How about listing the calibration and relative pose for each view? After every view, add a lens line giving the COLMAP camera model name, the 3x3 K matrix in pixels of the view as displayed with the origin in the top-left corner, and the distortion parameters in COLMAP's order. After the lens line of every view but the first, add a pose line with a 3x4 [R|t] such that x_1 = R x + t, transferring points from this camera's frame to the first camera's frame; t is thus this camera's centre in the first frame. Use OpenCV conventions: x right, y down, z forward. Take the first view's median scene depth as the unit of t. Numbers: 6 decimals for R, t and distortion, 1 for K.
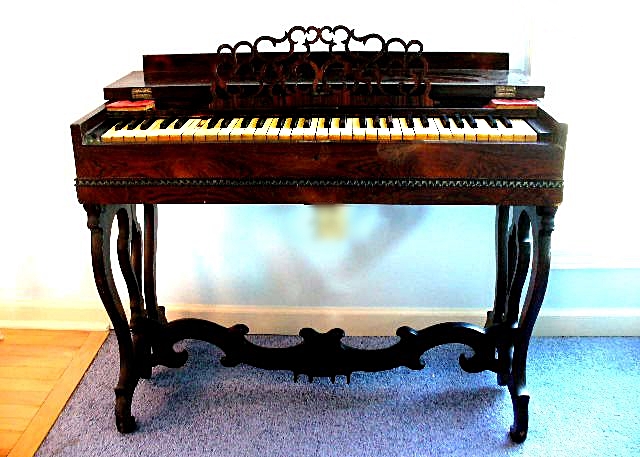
lens RADIAL K [[716.1, 0, 321.0], [0, 716.1, 231.7], [0, 0, 1]] dist [-0.165770, 0.000000]
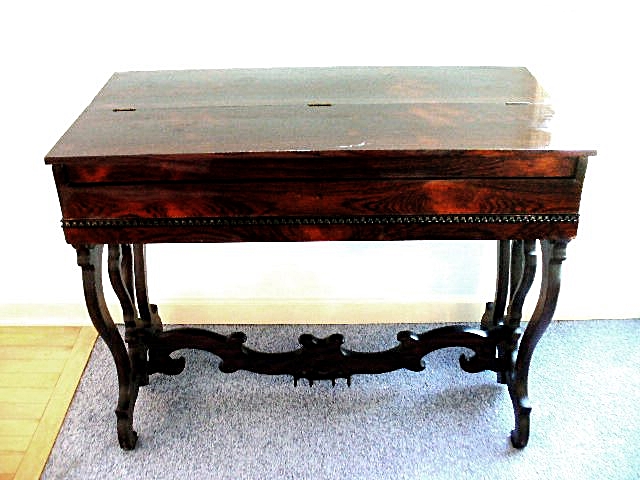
lens RADIAL K [[712.7, 0, 321.1], [0, 712.7, 243.0], [0, 0, 1]] dist [-0.162663, 0.000000]
pose [[0.999108, -0.024600, 0.034312, -0.032087], [0.018695, 0.986469, 0.162878, -0.160111], [-0.037855, -0.162091, 0.986049, 0.058877]]
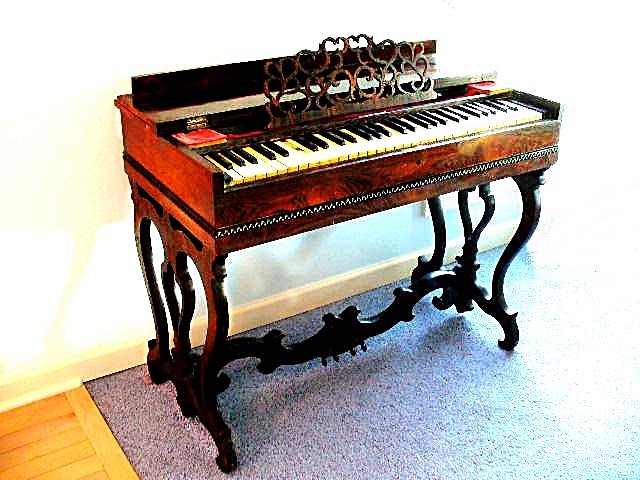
lens RADIAL K [[712.7, 0, 318.2], [0, 712.7, 238.7], [0, 0, 1]] dist [-0.162663, 0.000000]
pose [[0.809966, -0.240311, 0.534983, -0.623131], [0.186058, 0.970365, 0.154189, -0.154232], [-0.556182, -0.025350, 0.830674, 0.131856]]
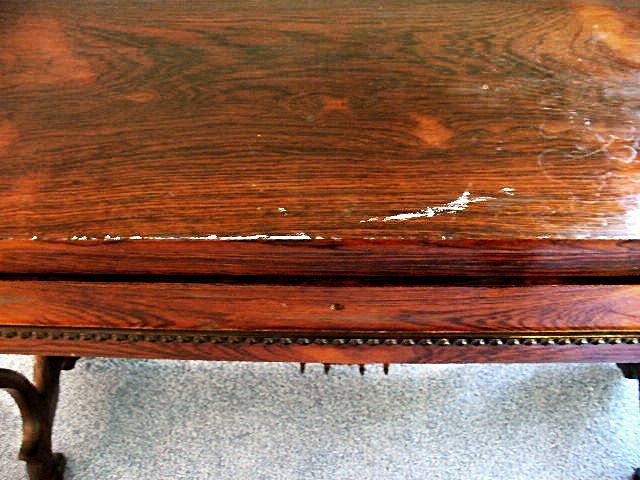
lens RADIAL K [[712.7, 0, 318.5], [0, 712.7, 239.1], [0, 0, 1]] dist [-0.162663, 0.000000]
pose [[0.999372, -0.030141, -0.018634, -0.006720], [0.035390, 0.822094, 0.568252, -0.268793], [-0.001809, -0.568554, 0.822644, 0.594284]]
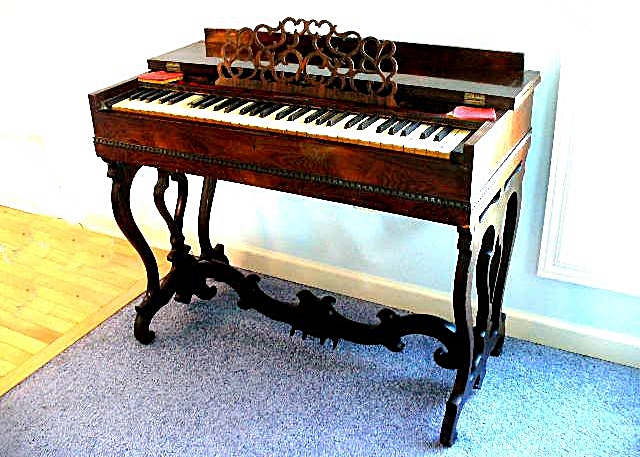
lens RADIAL K [[716.1, 0, 318.0], [0, 716.1, 227.5], [0, 0, 1]] dist [-0.165770, 0.000000]
pose [[0.900702, 0.178077, -0.396264, 0.451188], [-0.137445, 0.982083, 0.128928, -0.112637], [0.412123, -0.061661, 0.909039, 0.015097]]
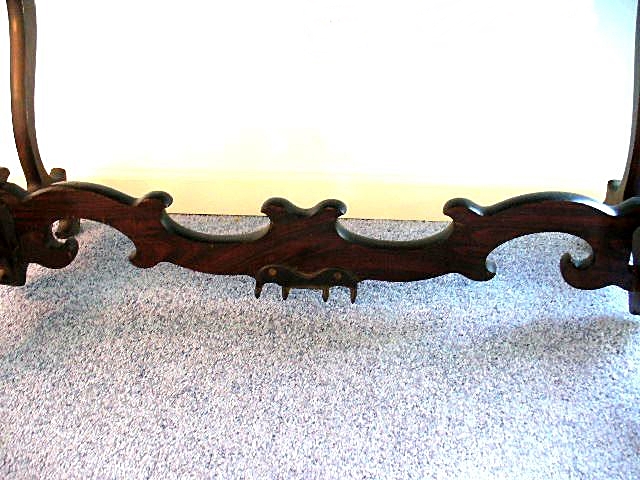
lens RADIAL K [[712.7, 0, 322.5], [0, 712.7, 244.5], [0, 0, 1]] dist [-0.162663, 0.000000]
pose [[0.995856, 0.017894, -0.089169, 0.068699], [-0.003295, 0.986908, 0.161249, 0.088858], [0.090887, -0.160287, 0.982877, 0.508265]]
